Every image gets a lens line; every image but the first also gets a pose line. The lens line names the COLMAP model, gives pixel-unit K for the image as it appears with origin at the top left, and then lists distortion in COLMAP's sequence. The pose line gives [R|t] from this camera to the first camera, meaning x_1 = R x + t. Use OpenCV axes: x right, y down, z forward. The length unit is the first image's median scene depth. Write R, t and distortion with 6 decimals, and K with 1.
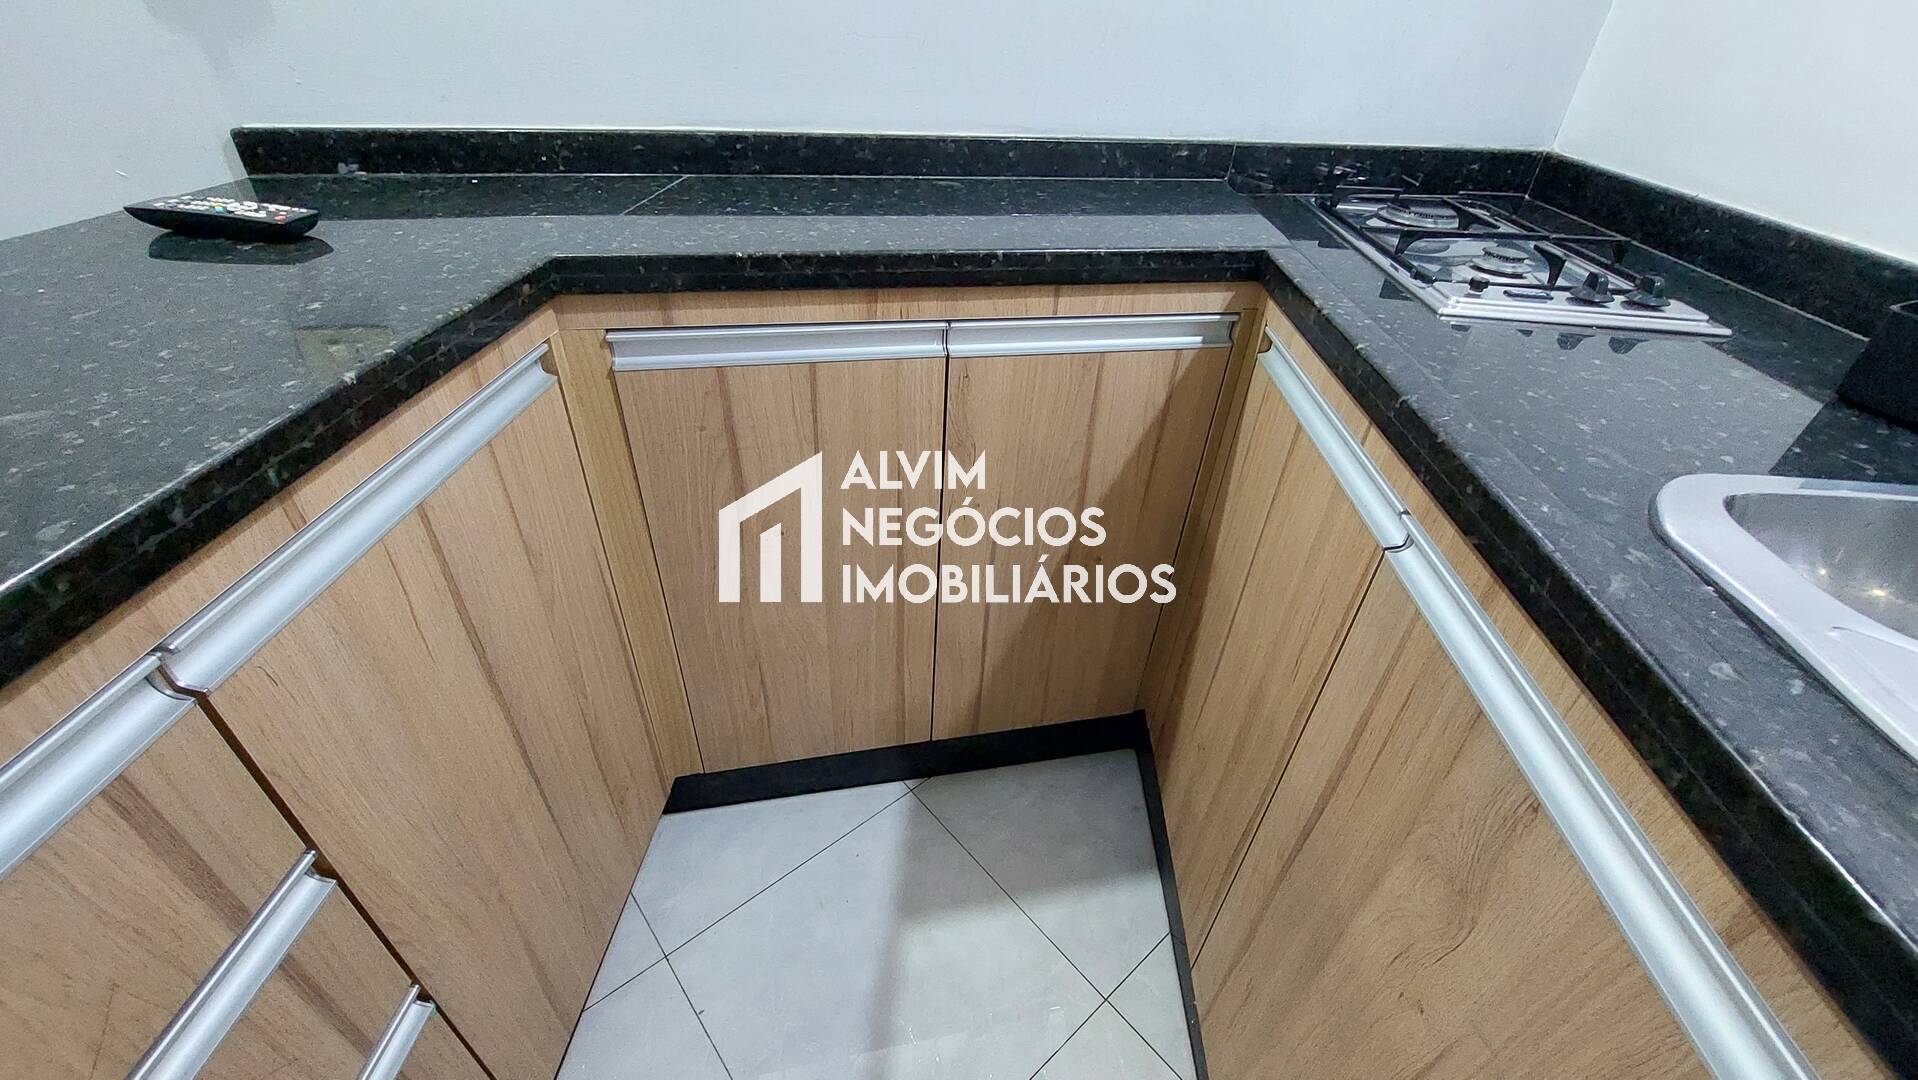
lens RADIAL K [[775.1, 0, 956.6], [0, 775.1, 535.9], [0, 0, 1]] dist [-0.009011, -0.003617]
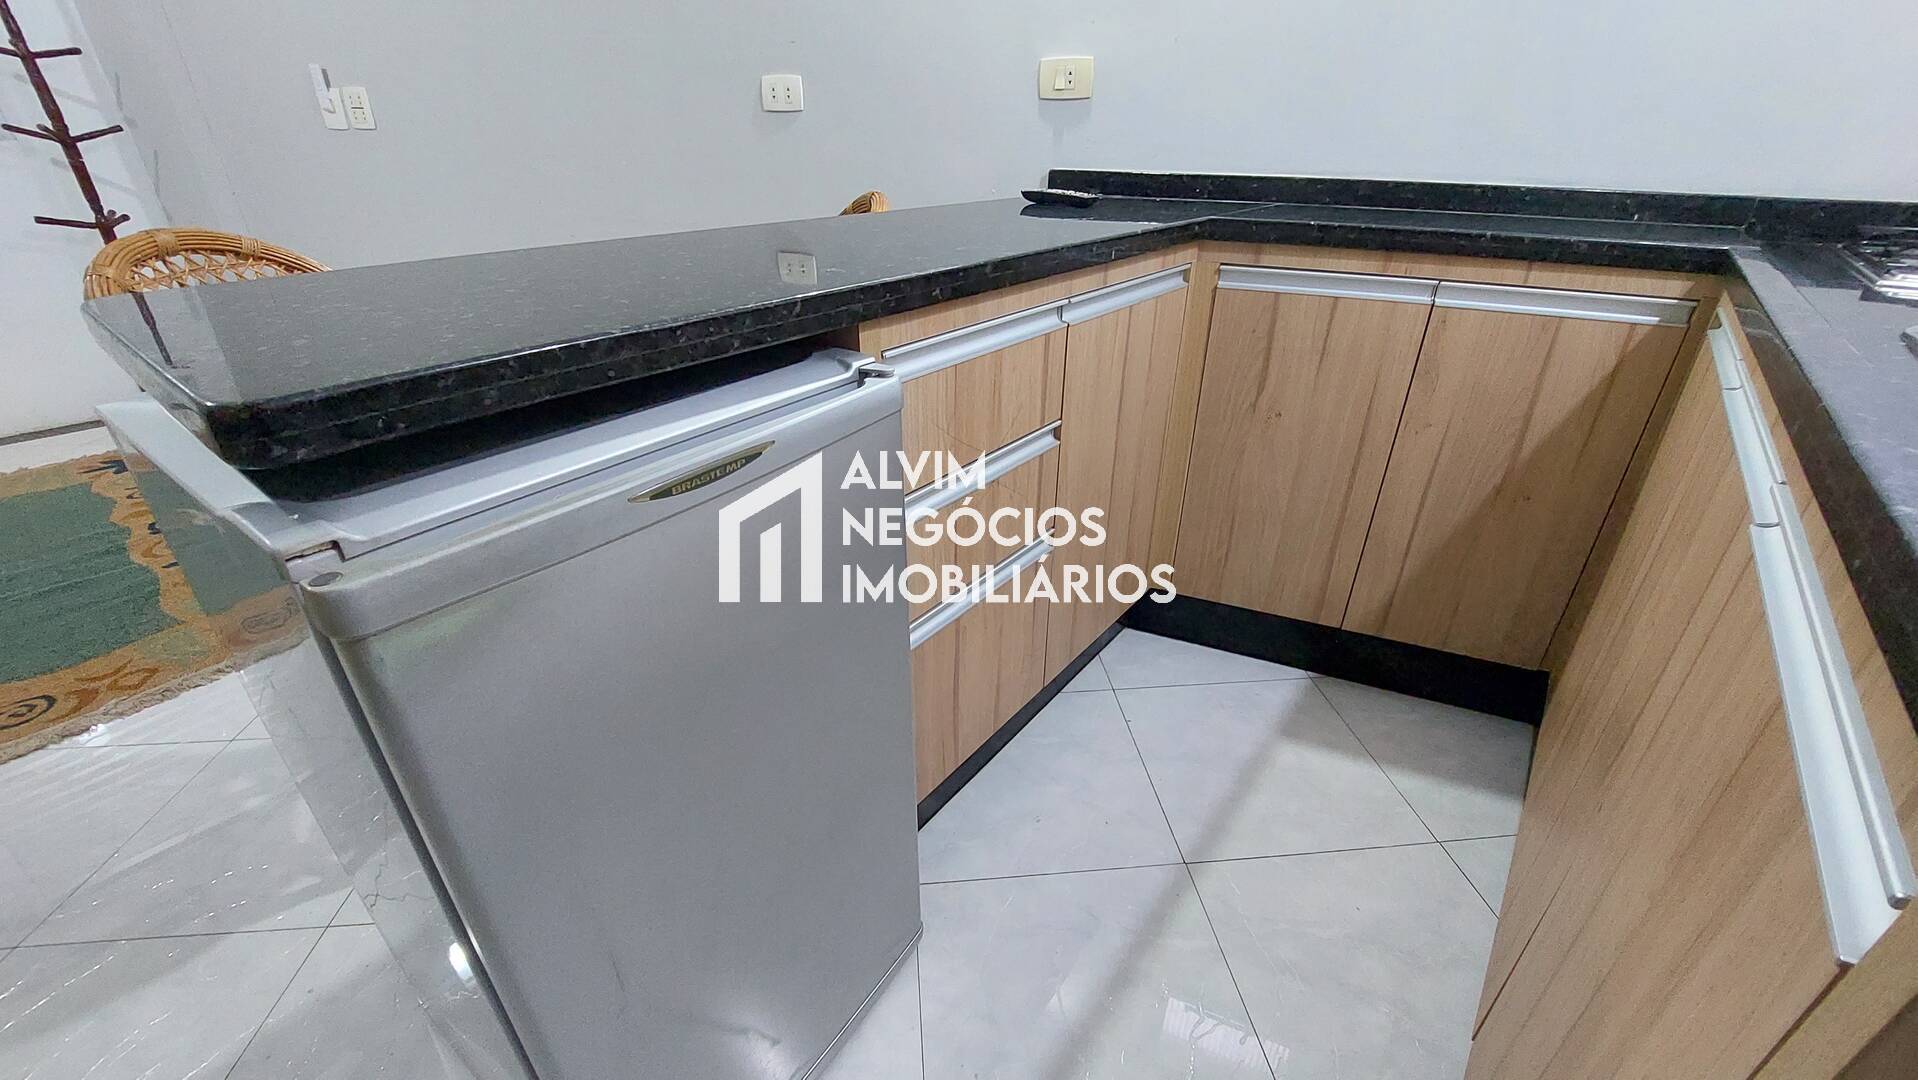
lens RADIAL K [[775.1, 0, 956.6], [0, 775.1, 535.9], [0, 0, 1]] dist [-0.009011, -0.003617]
pose [[0.814490, 0.233969, -0.530909, 0.123516], [-0.311863, 0.948194, -0.060578, 0.521070], [0.489231, 0.214911, 0.845261, -0.564458]]
